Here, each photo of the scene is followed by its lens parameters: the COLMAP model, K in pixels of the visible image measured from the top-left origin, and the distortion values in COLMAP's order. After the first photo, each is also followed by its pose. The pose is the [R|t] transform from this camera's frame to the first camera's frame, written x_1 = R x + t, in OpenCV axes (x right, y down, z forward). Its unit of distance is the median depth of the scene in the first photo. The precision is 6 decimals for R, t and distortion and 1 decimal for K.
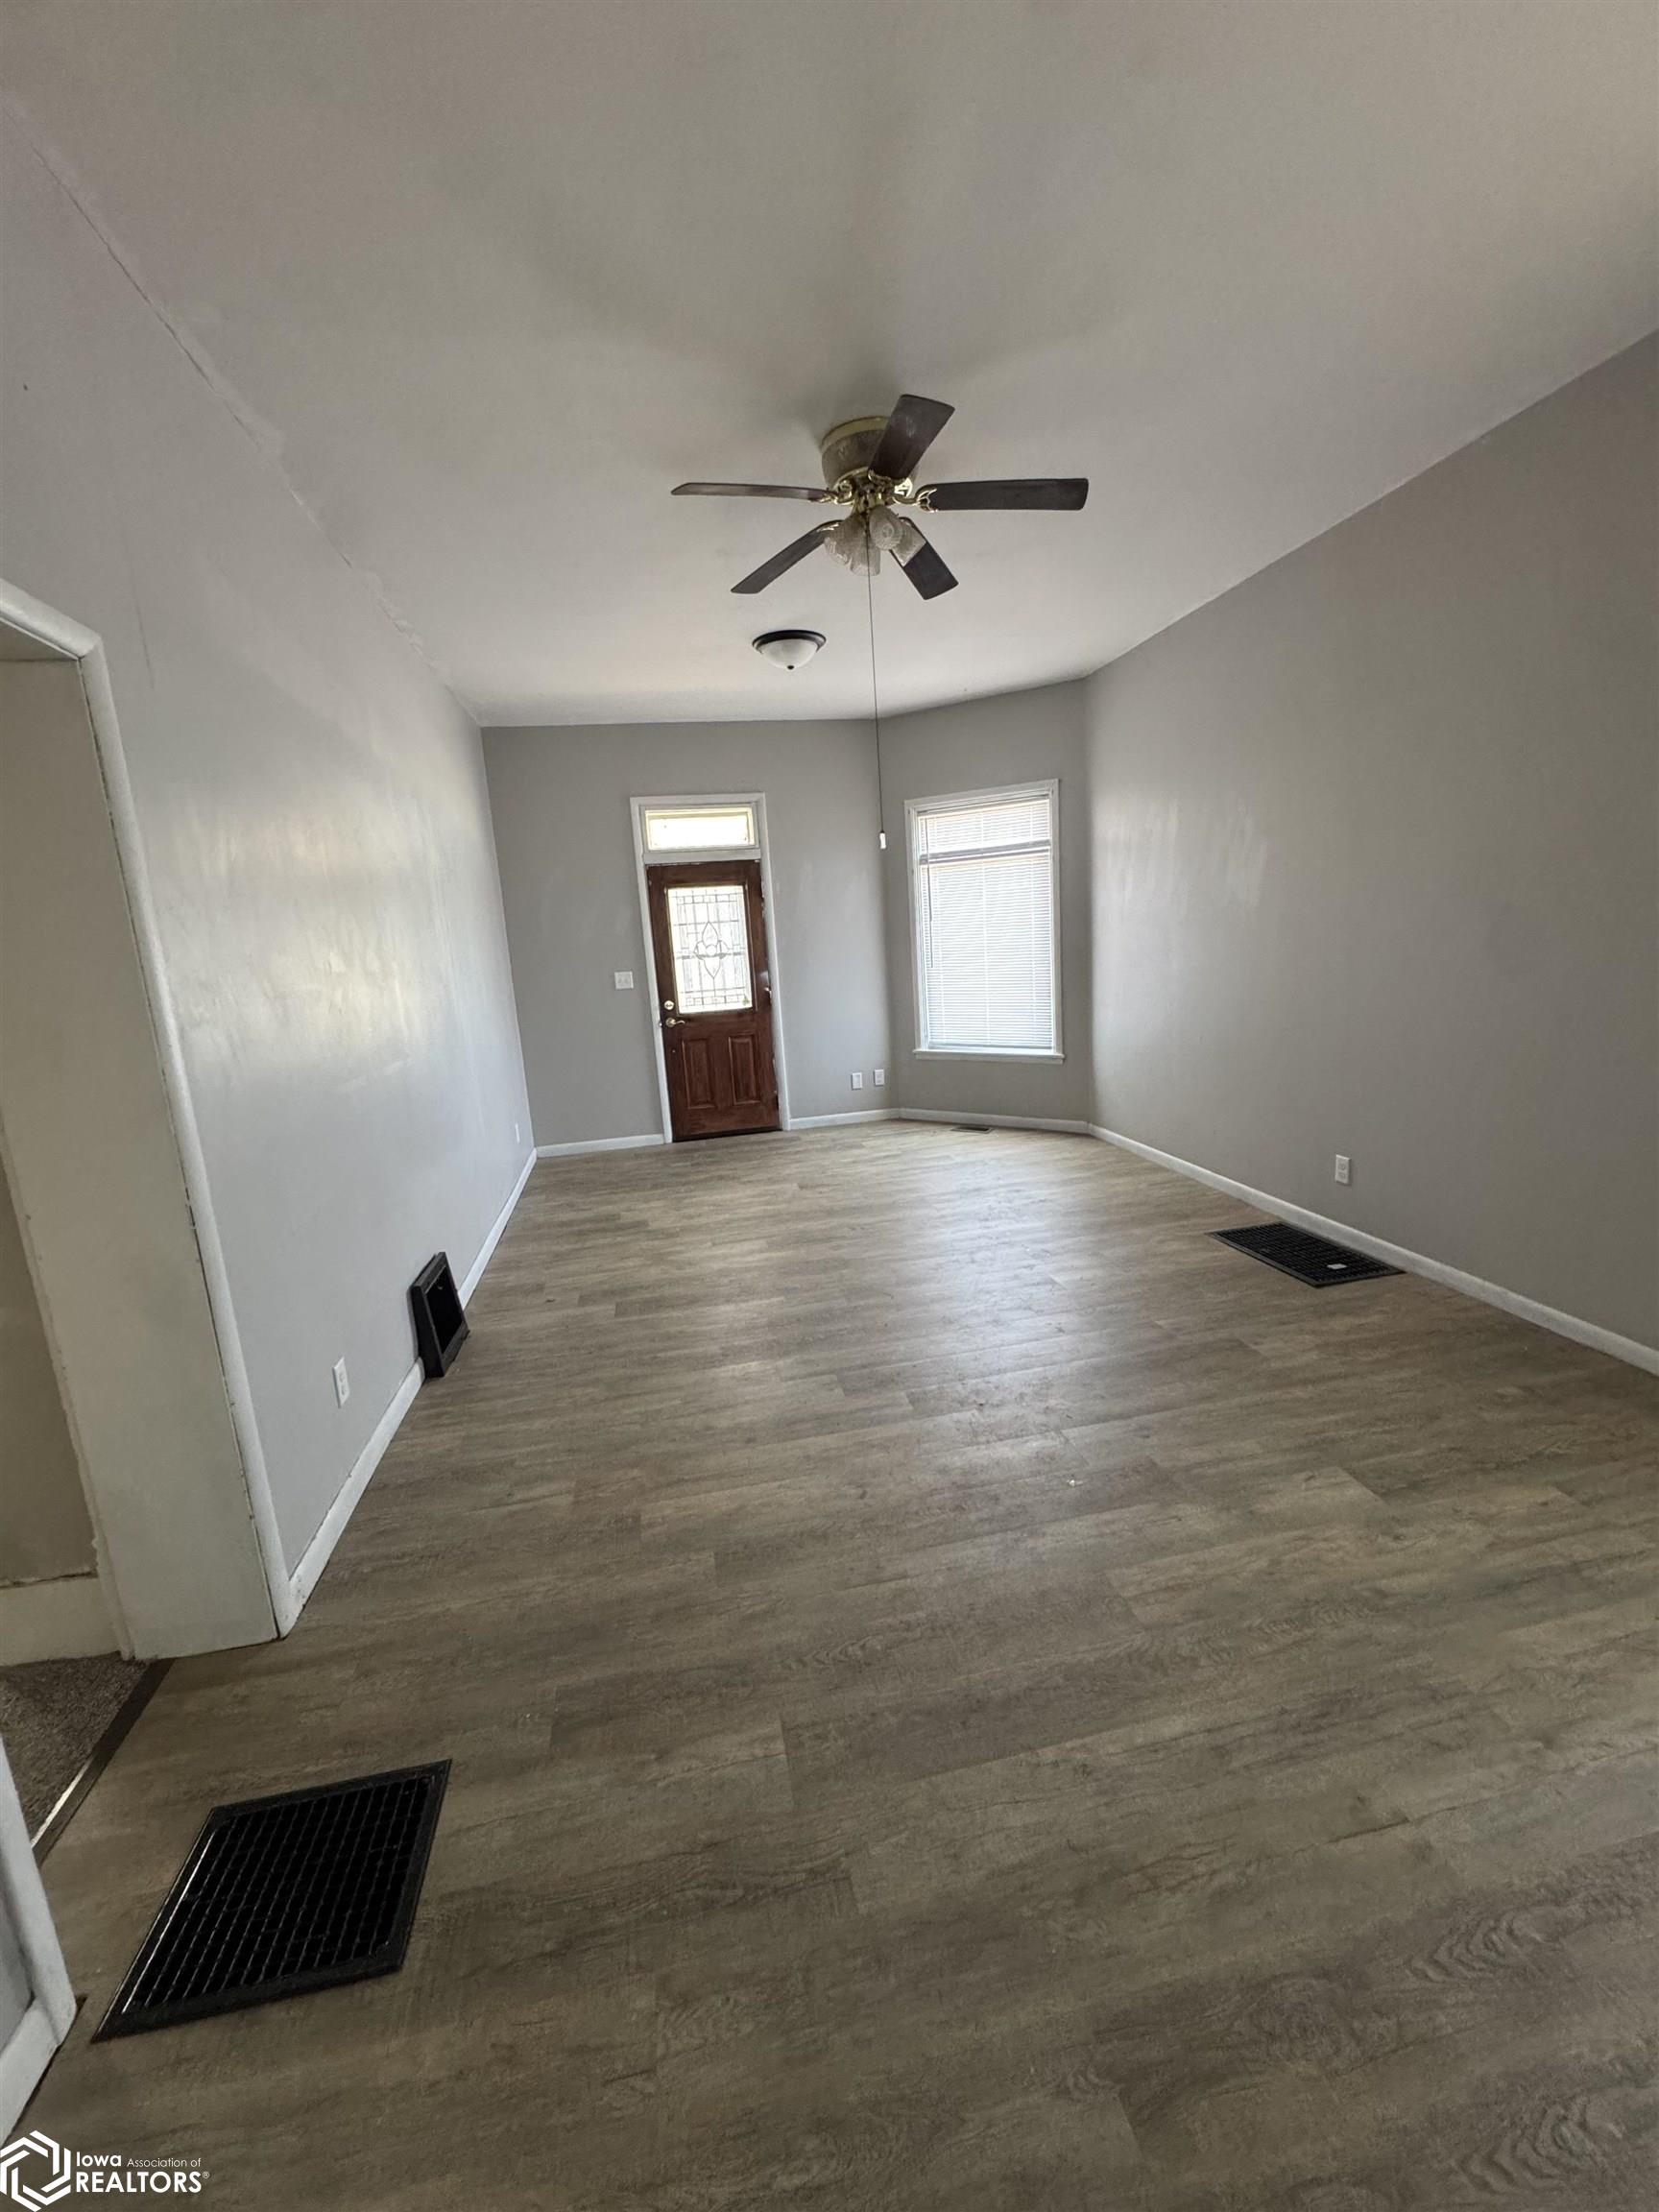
lens RADIAL K [[880.8, 0, 829.5], [0, 880.8, 1106.0], [0, 0, 1]] dist [-0.007084, 0.000189]
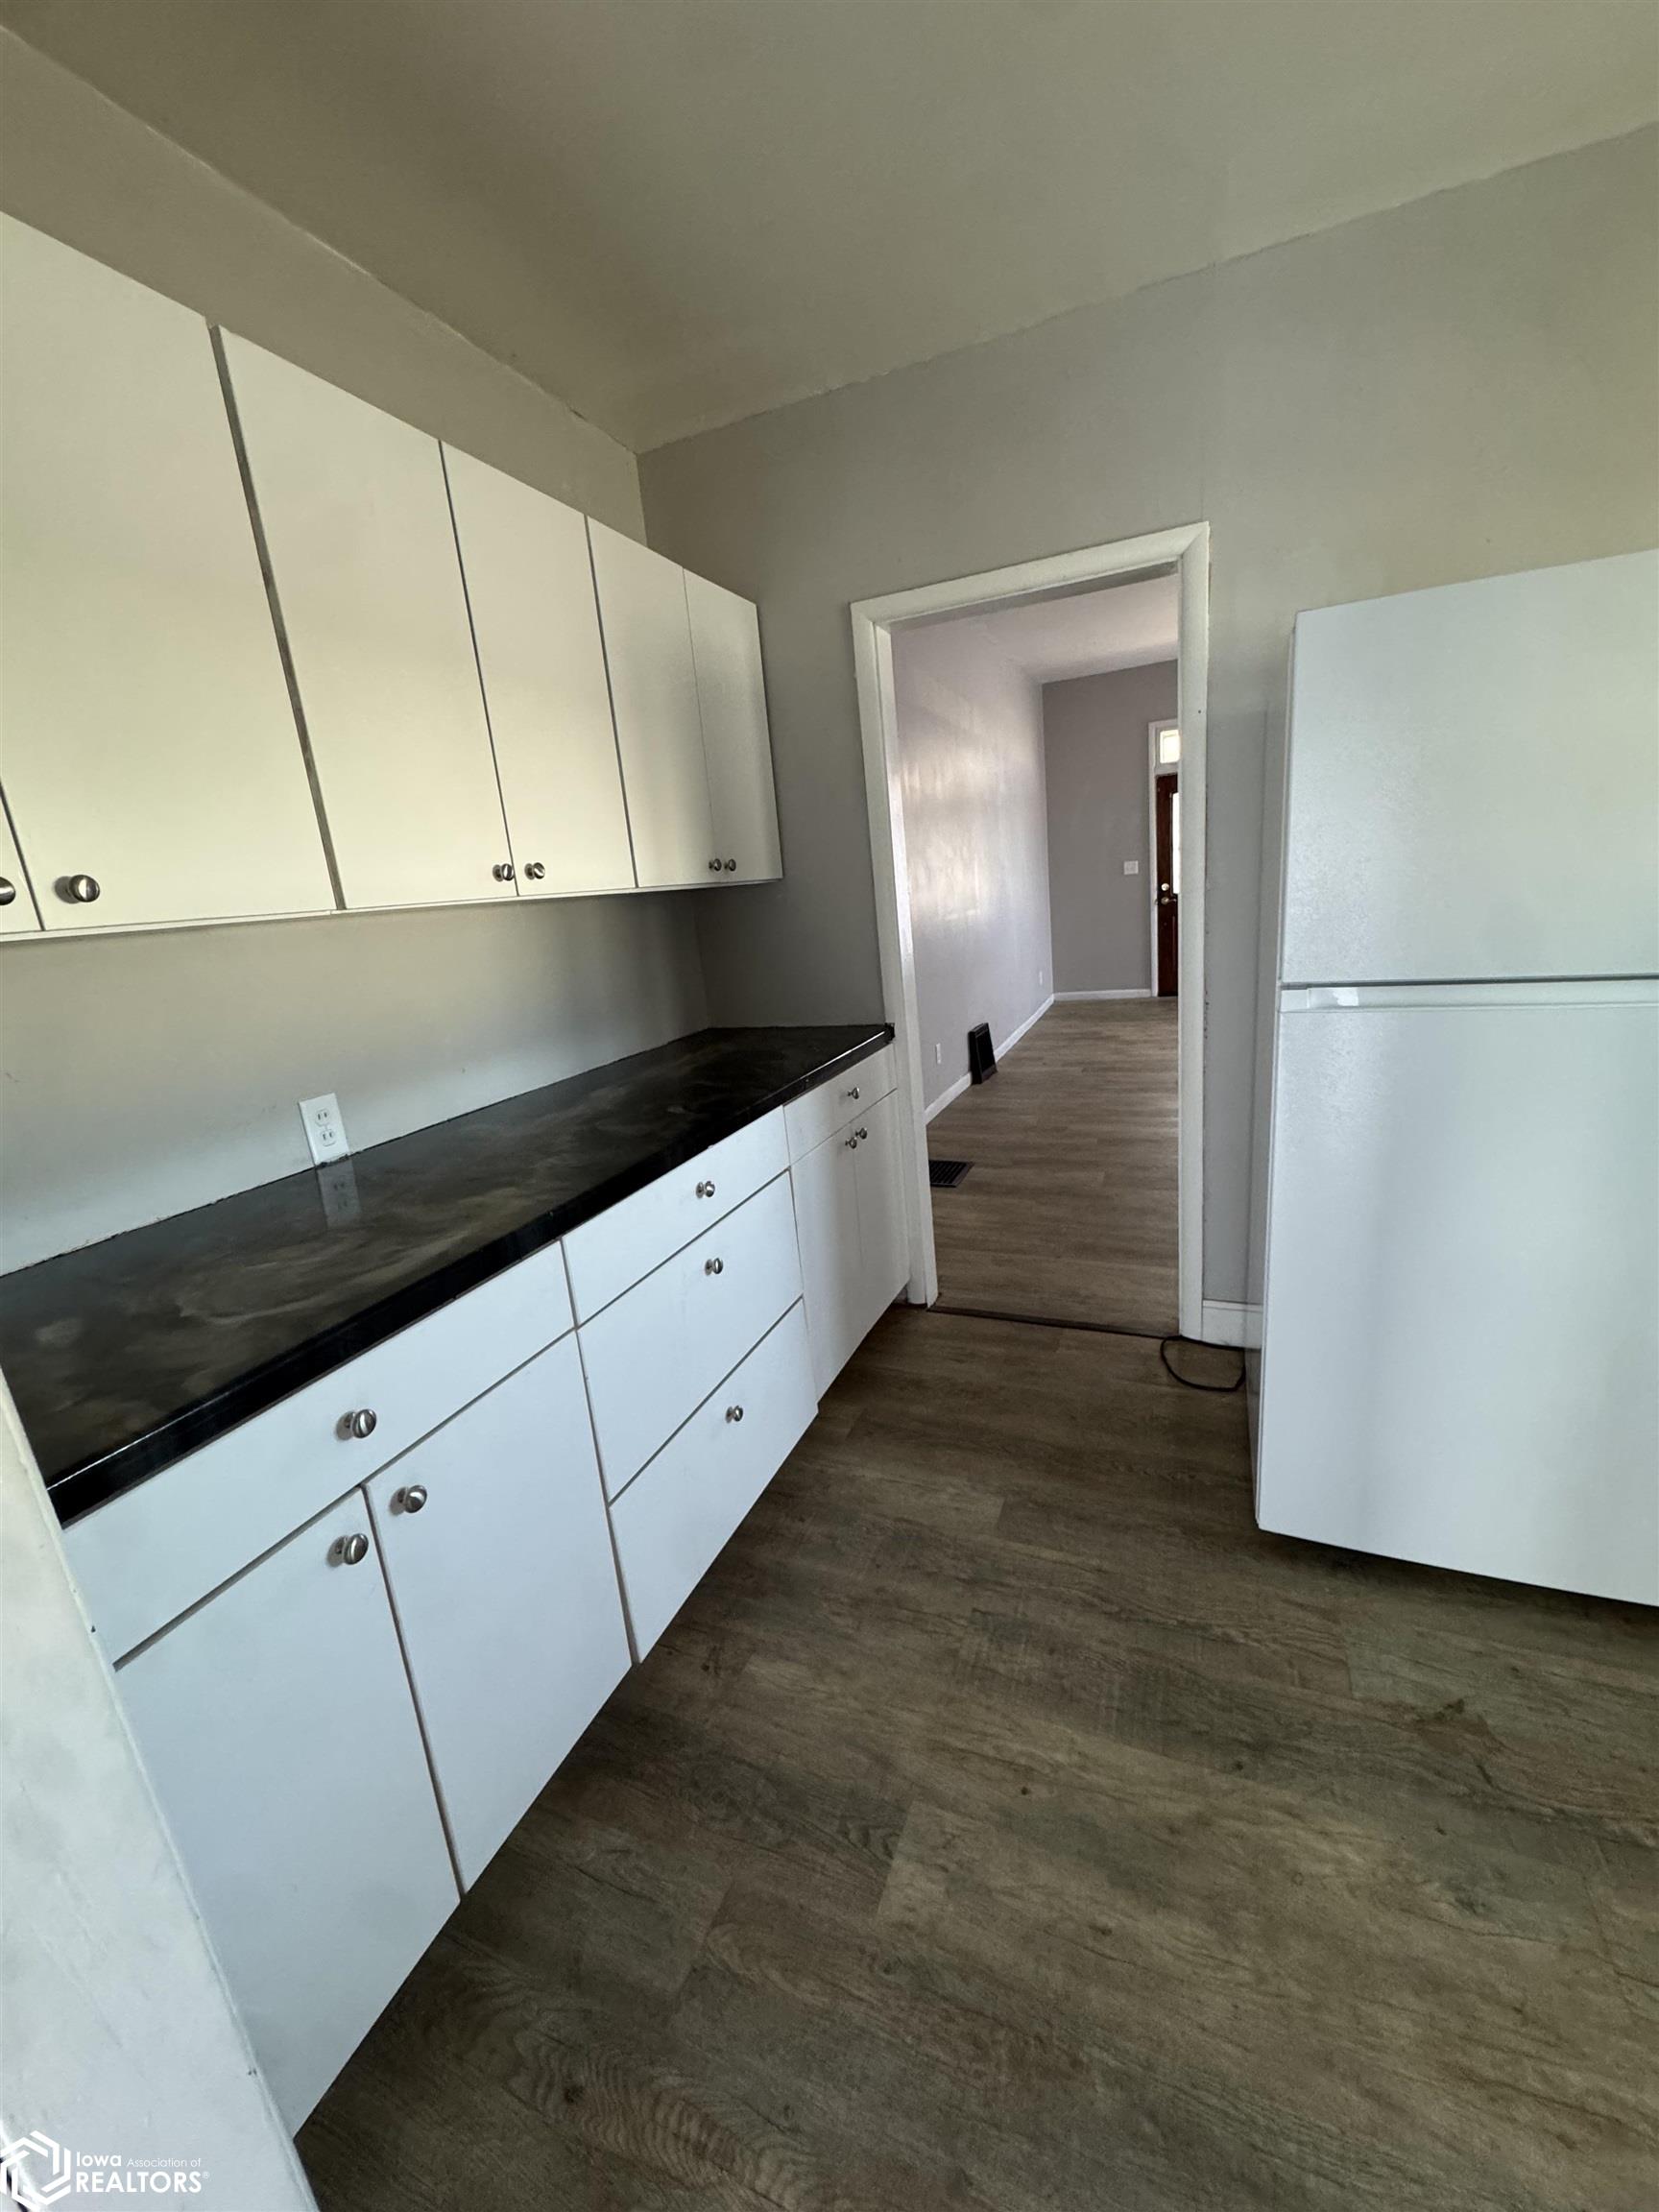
lens RADIAL K [[880.8, 0, 829.5], [0, 880.8, 1106.0], [0, 0, 1]] dist [-0.007084, 0.000189]
pose [[0.824437, 0.122898, -0.552449, 0.245091], [-0.064861, 0.990224, 0.123492, 0.113403], [0.562225, -0.065979, 0.824348, -0.532867]]
